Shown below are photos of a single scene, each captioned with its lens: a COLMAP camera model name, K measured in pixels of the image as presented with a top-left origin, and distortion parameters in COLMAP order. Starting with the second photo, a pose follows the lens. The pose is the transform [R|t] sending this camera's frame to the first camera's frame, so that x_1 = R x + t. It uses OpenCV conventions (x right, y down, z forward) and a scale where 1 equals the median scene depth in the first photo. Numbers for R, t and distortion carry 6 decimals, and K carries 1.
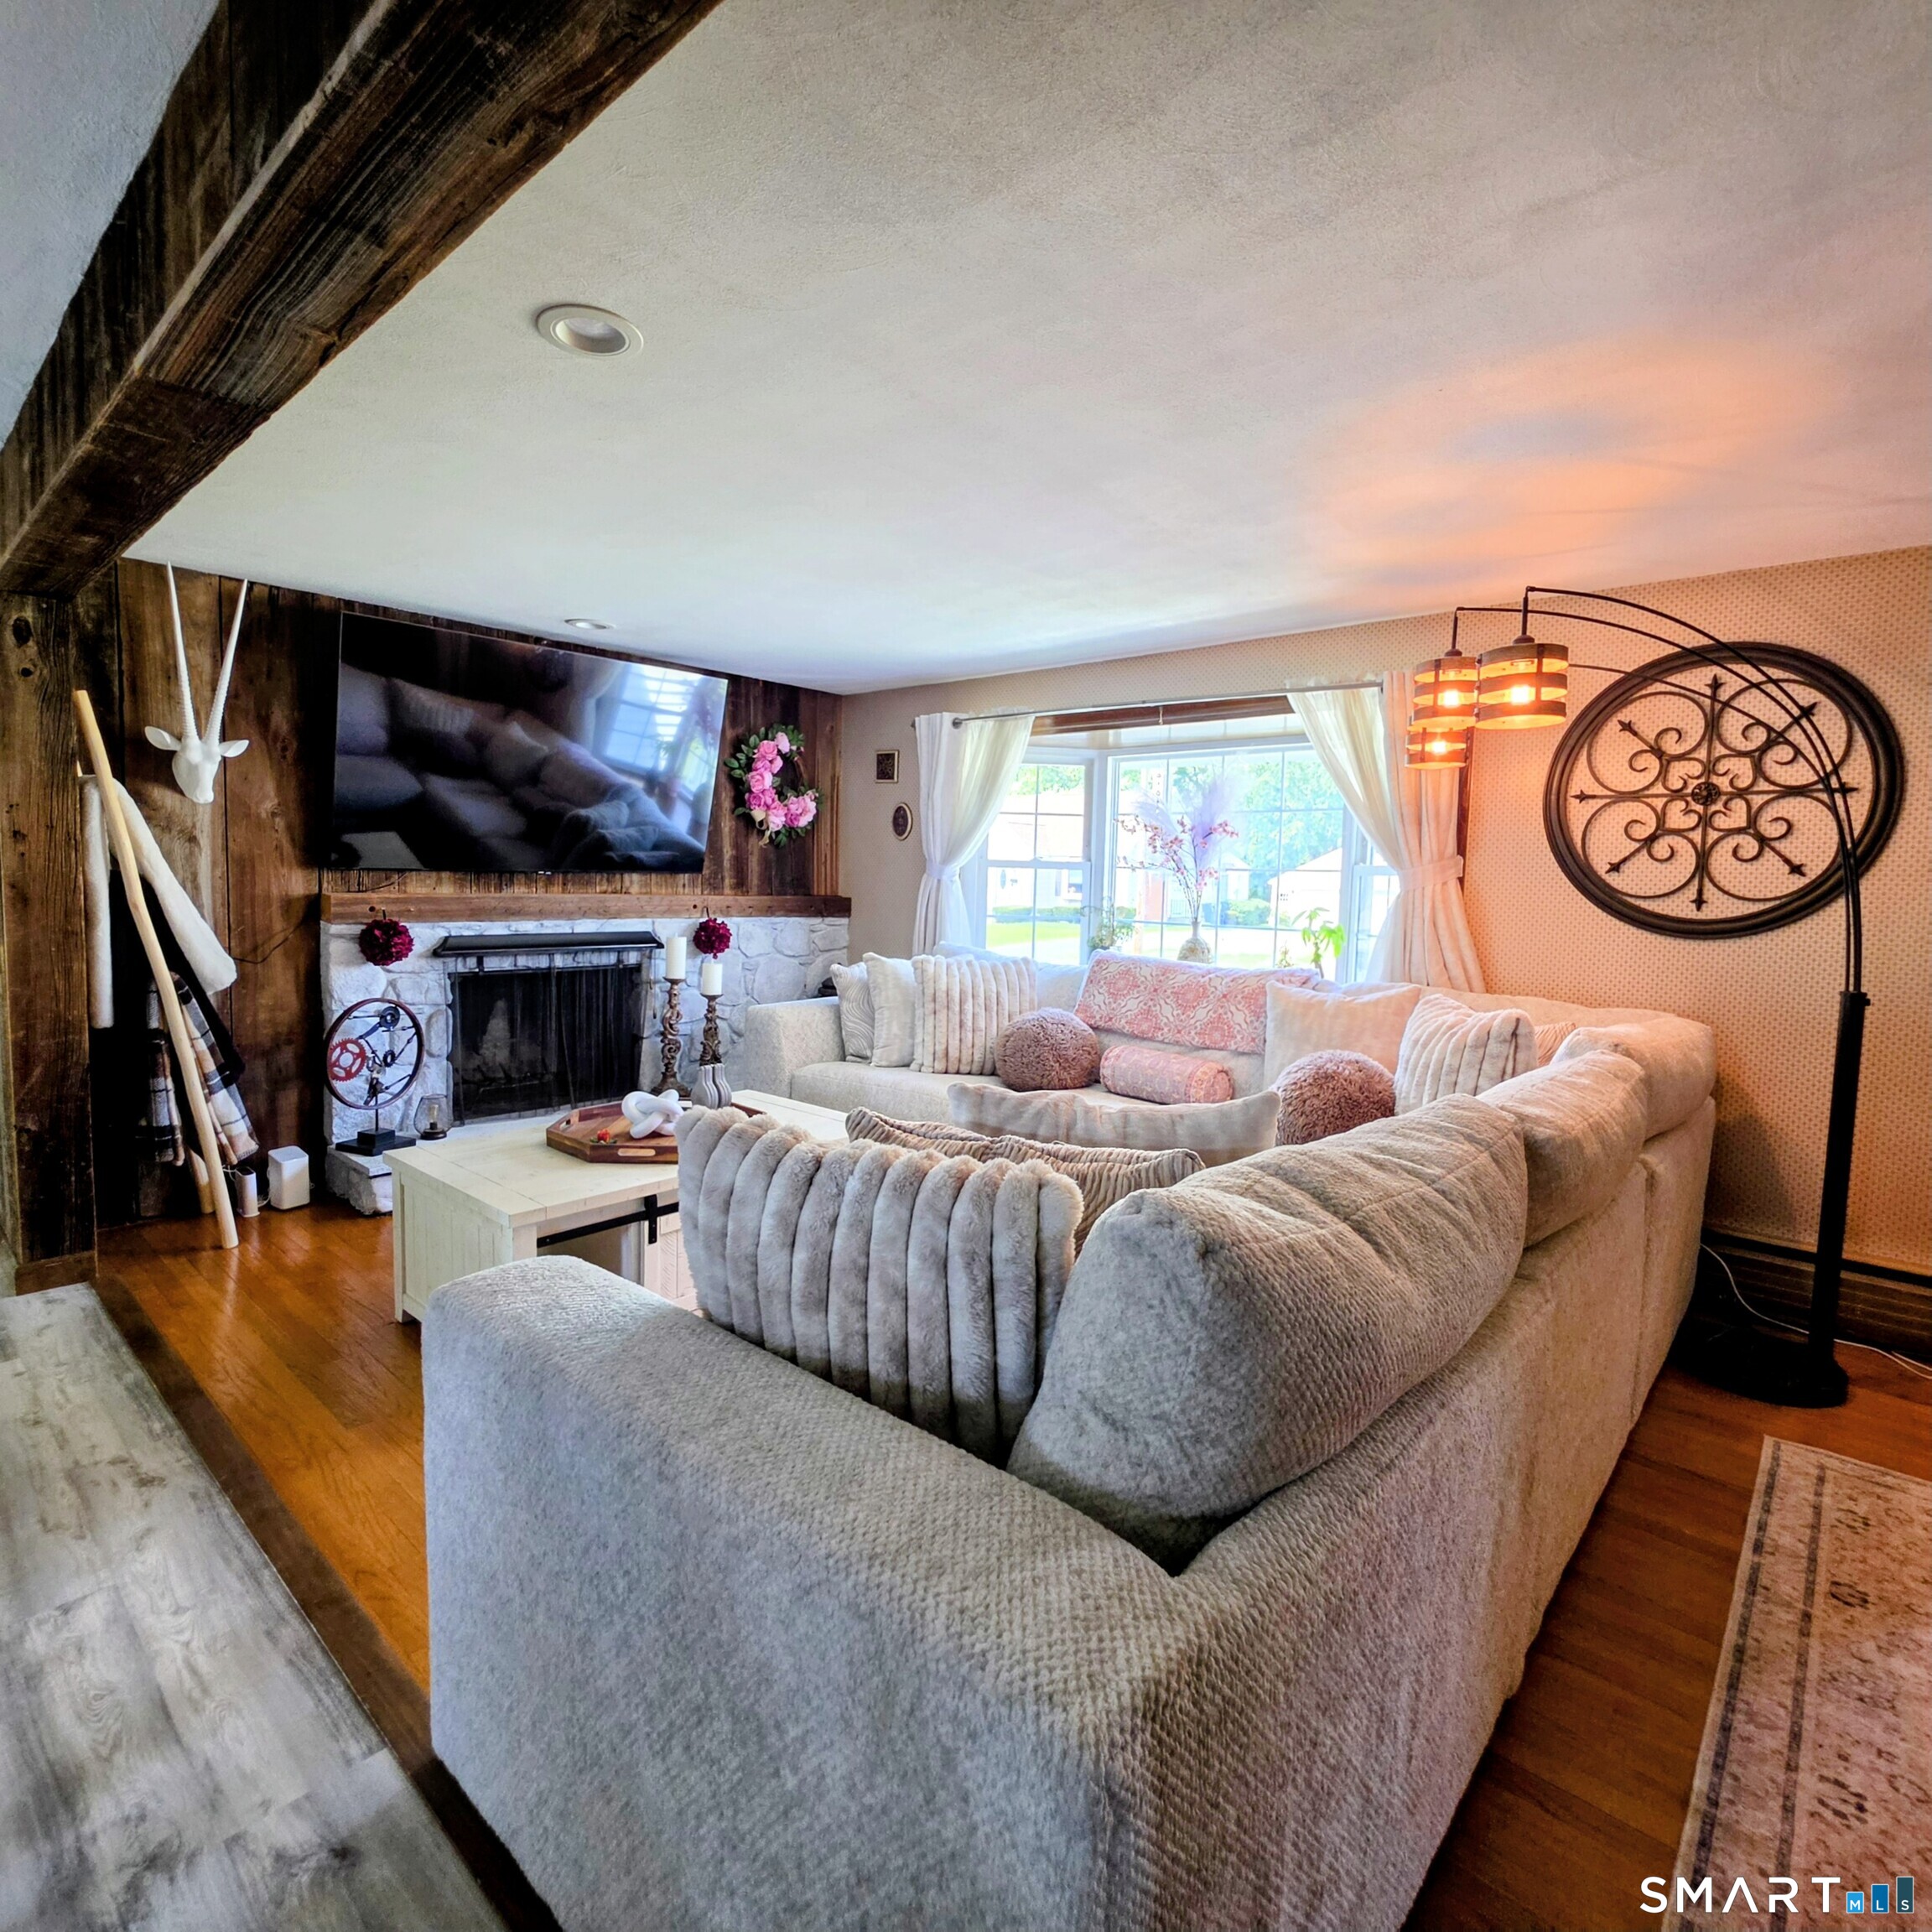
lens RADIAL K [[1033.8, 0, 939.1], [0, 1033.8, 964.0], [0, 0, 1]] dist [-0.004677, 0.000083]
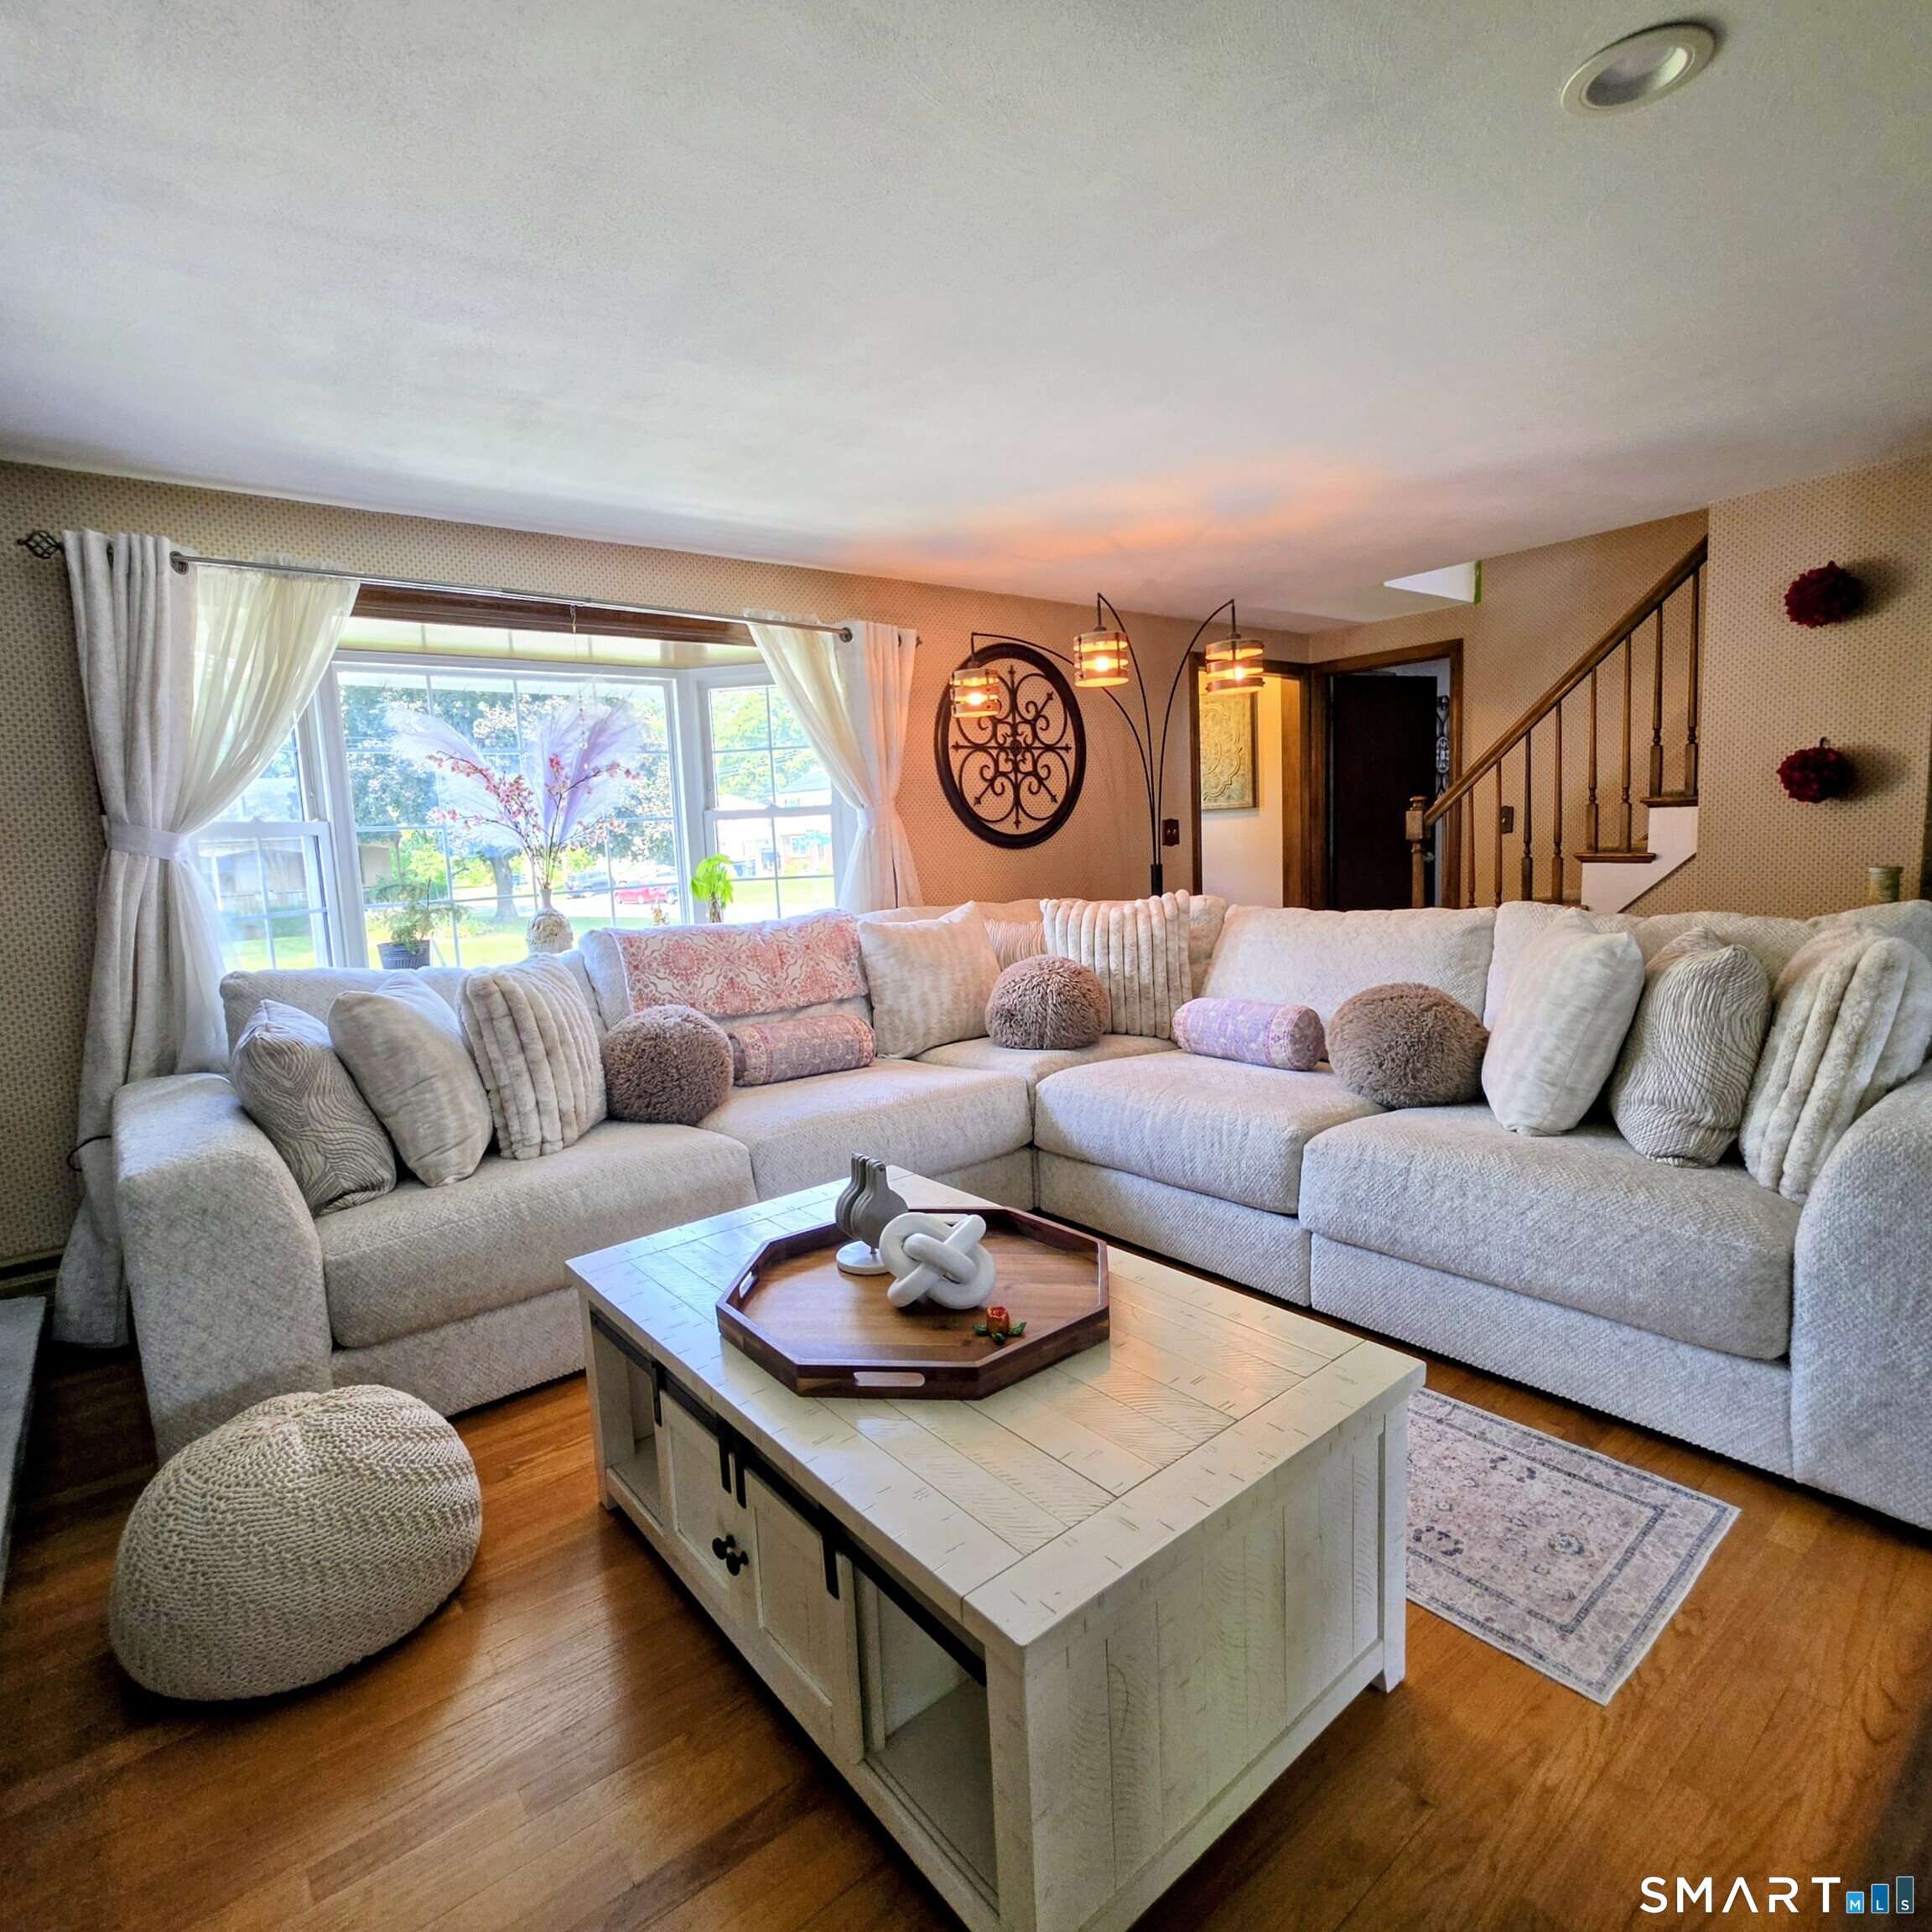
lens RADIAL K [[1059.3, 0, 957.9], [0, 1059.3, 975.5], [0, 0, 1]] dist [-0.011246, 0.004346]
pose [[0.144728, -0.167819, 0.975136, -0.776293], [0.135683, 0.979569, 0.148444, -0.082866], [-0.980125, 0.110825, 0.164541, 0.866778]]
